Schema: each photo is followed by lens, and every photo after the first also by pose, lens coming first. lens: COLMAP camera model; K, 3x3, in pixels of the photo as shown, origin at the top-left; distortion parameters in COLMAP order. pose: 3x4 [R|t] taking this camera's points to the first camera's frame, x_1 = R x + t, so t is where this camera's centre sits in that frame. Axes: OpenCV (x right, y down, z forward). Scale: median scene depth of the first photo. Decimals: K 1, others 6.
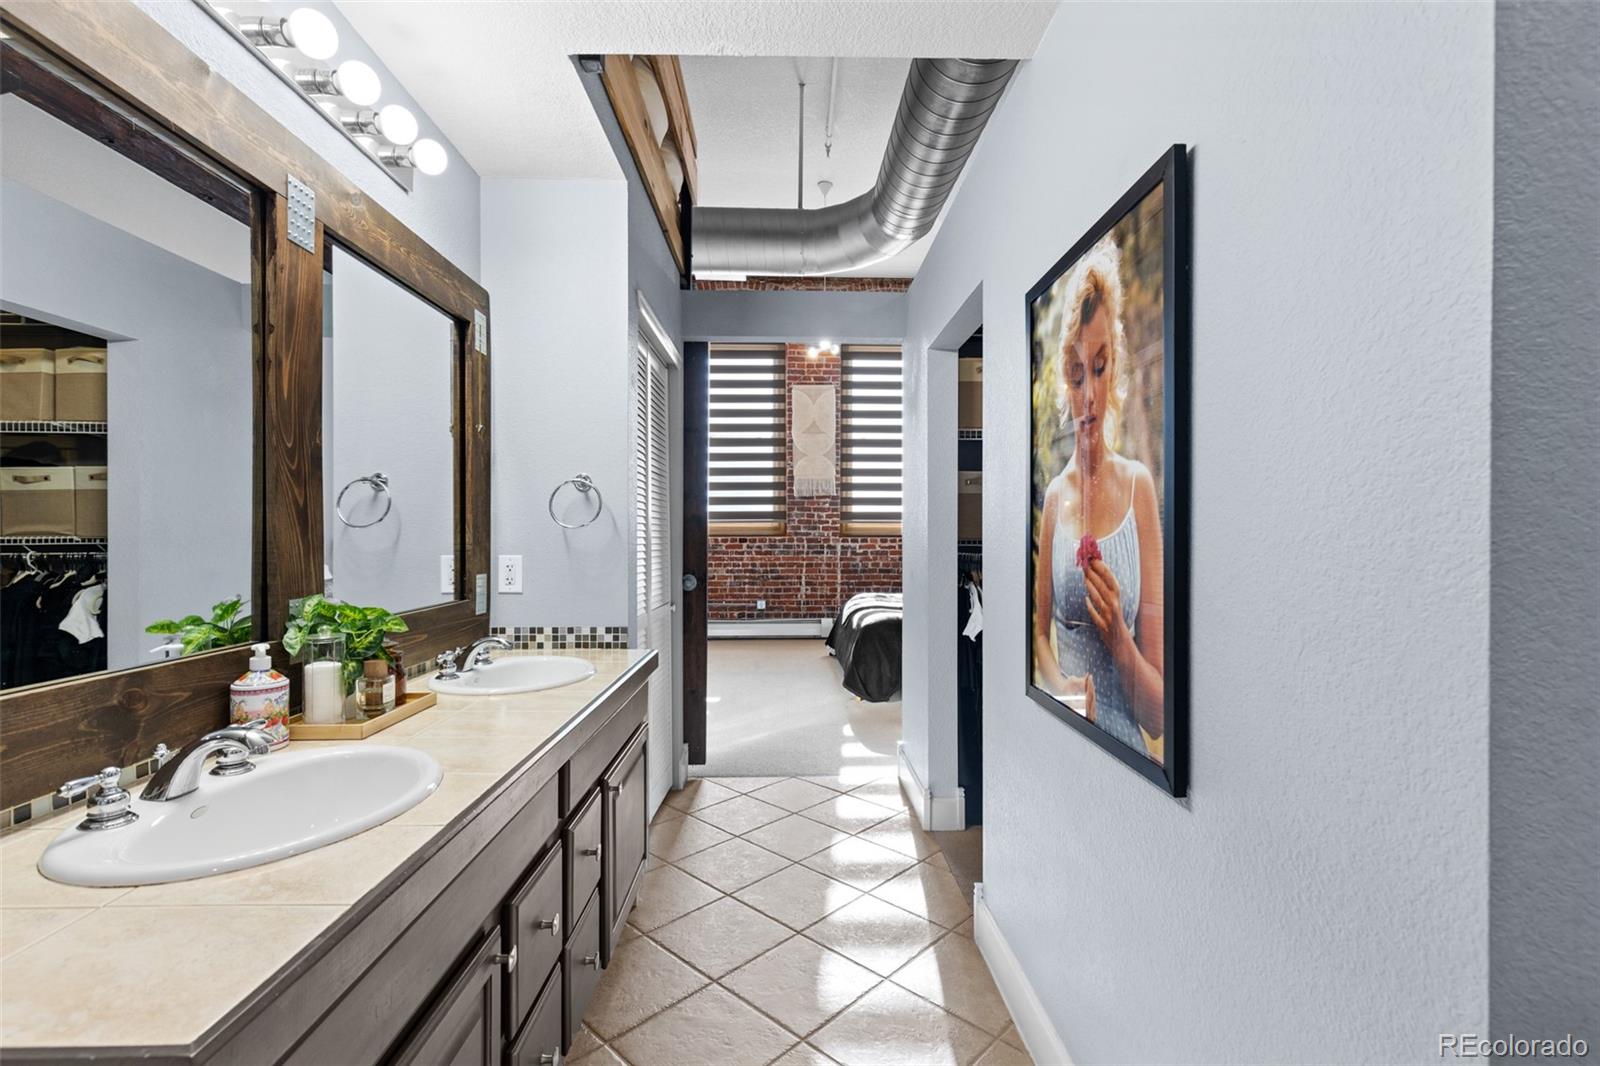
lens RADIAL K [[723.5, 0, 801.9], [0, 723.5, 535.2], [0, 0, 1]] dist [0.012993, -0.003269]
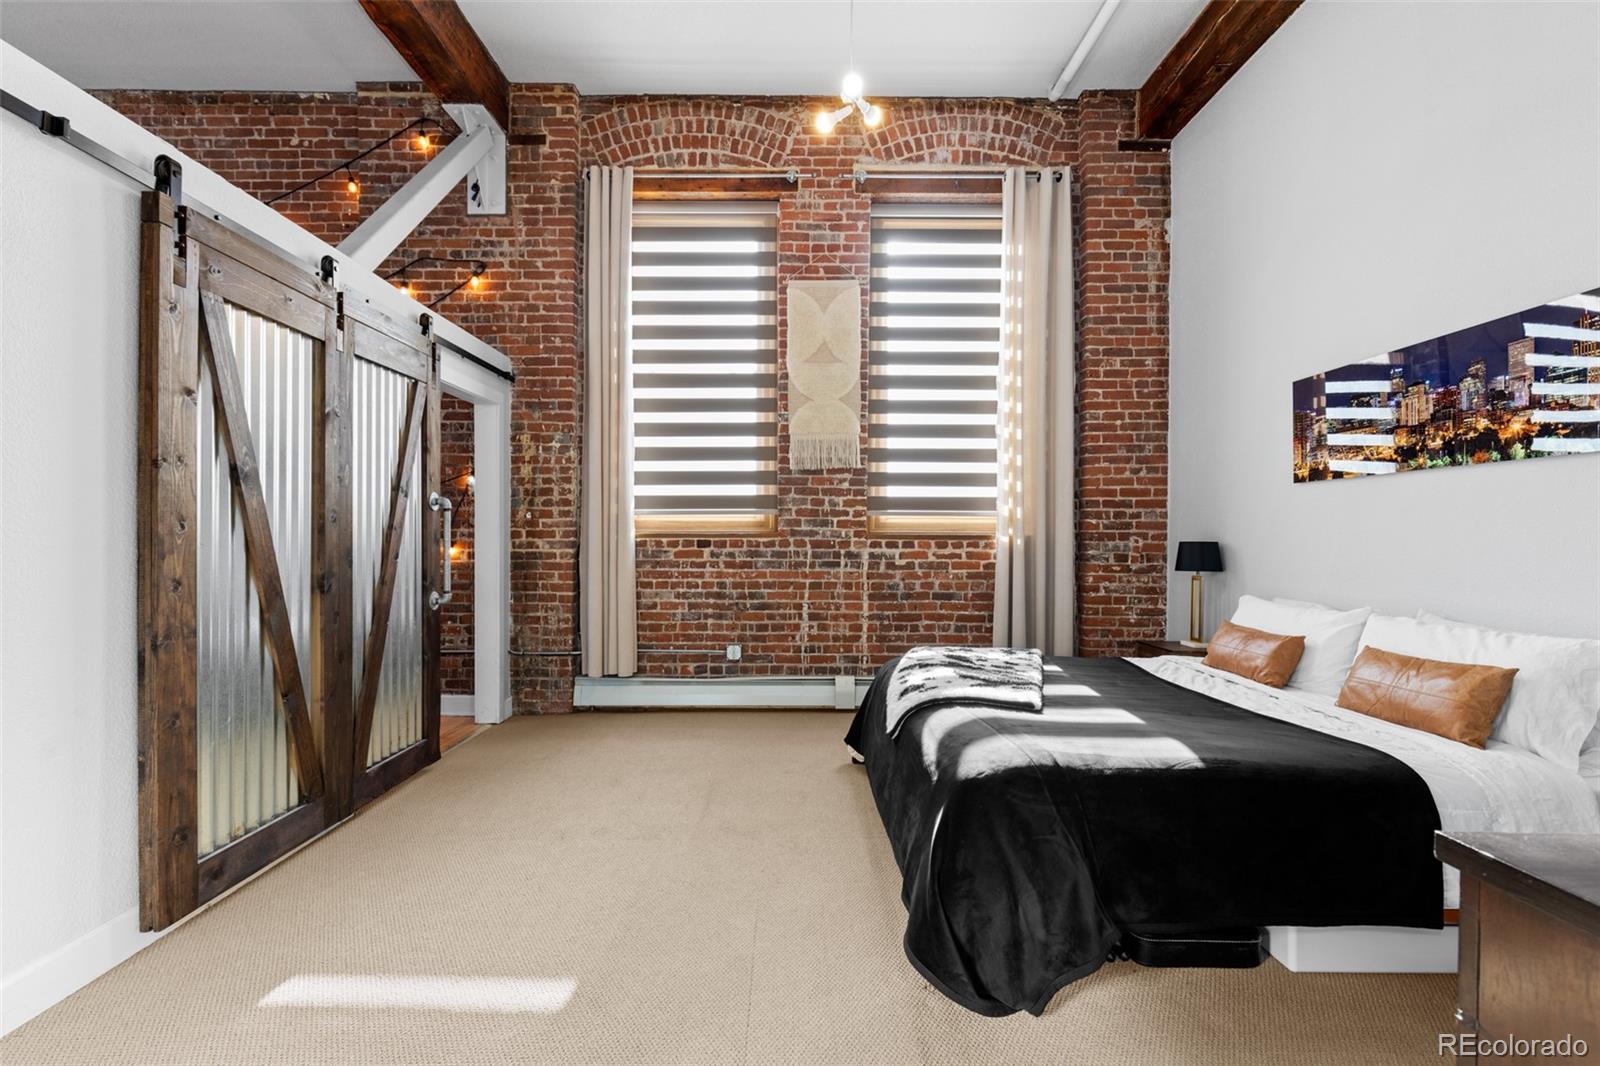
lens RADIAL K [[723.5, 0, 794.2], [0, 723.5, 536.5], [0, 0, 1]] dist [0.012993, -0.003269]
pose [[0.999797, 0.003326, -0.019883, 0.004605], [-0.003311, 0.999994, 0.000794, 0.000633], [0.019886, -0.000728, 0.999802, 0.407079]]
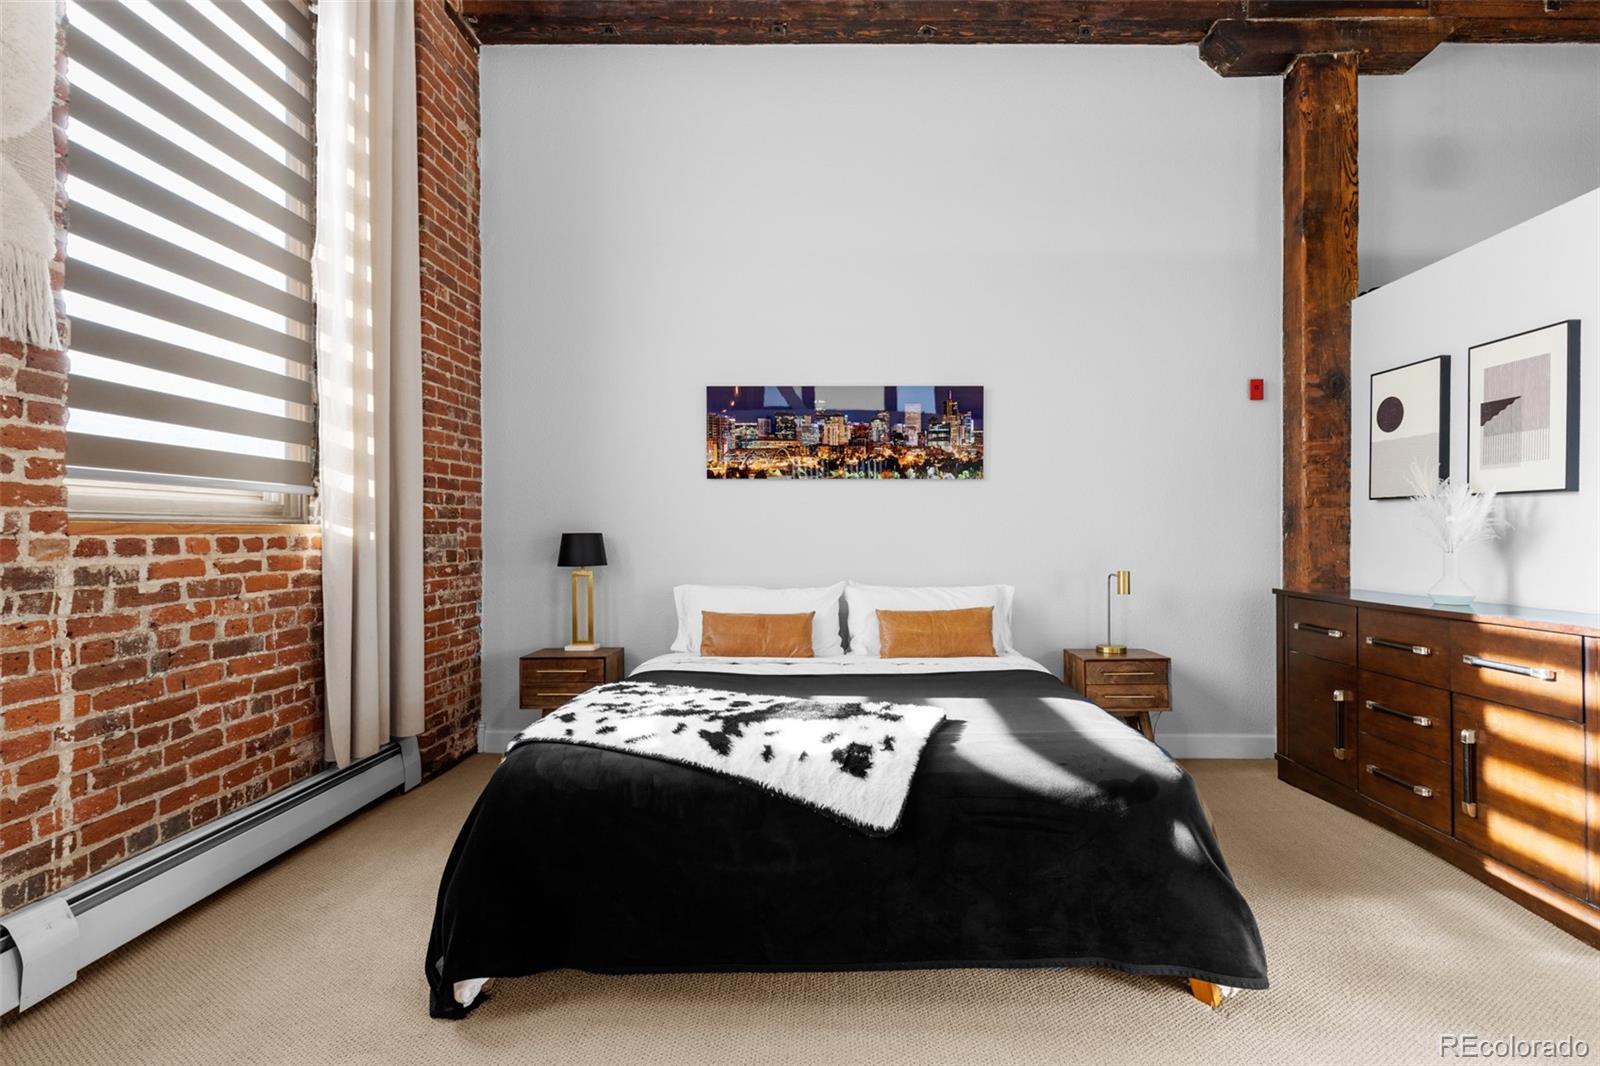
lens RADIAL K [[723.5, 0, 831.6], [0, 723.5, 526.0], [0, 0, 1]] dist [0.012993, -0.003269]
pose [[0.029529, 0.004811, 0.999552, -0.174994], [-0.000825, 0.999988, -0.004788, 0.001184], [-0.999564, -0.000683, 0.029532, 0.749389]]
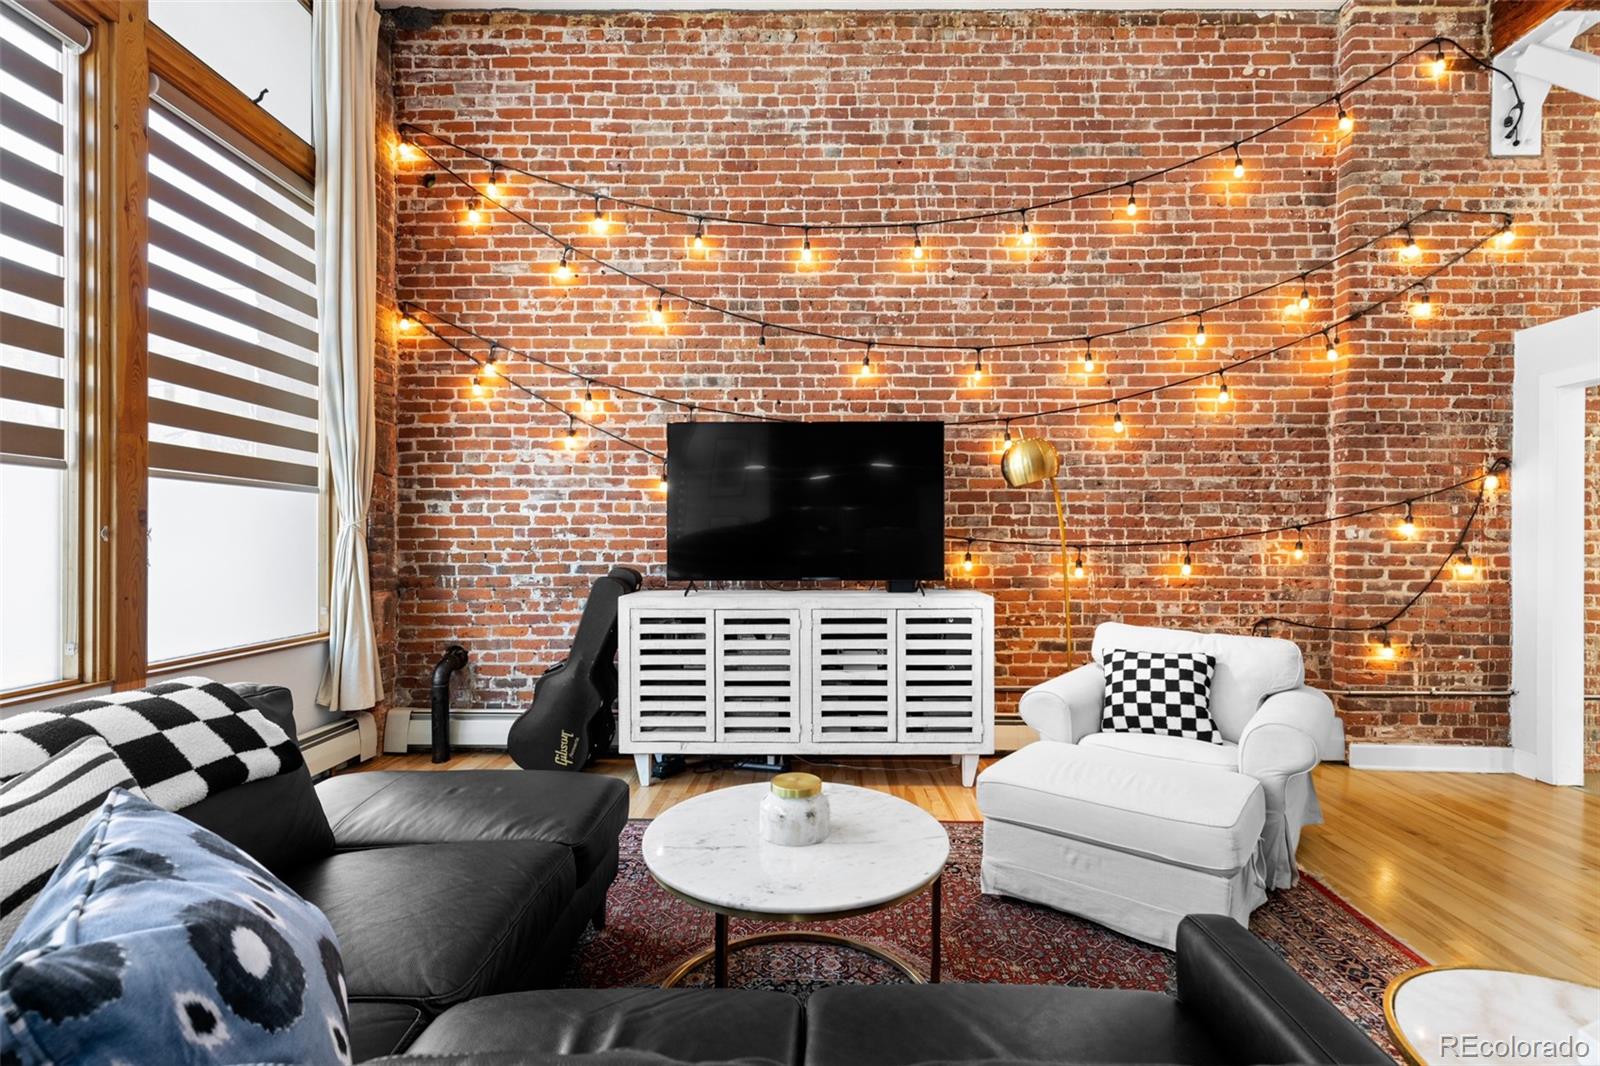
lens RADIAL K [[723.5, 0, 803.7], [0, 723.5, 534.5], [0, 0, 1]] dist [0.012993, -0.003269]
pose [[0.999656, 0.009372, -0.024497, -0.681908], [-0.009365, 0.999956, 0.000417, -0.005105], [0.024500, -0.000188, 0.999700, 0.494390]]
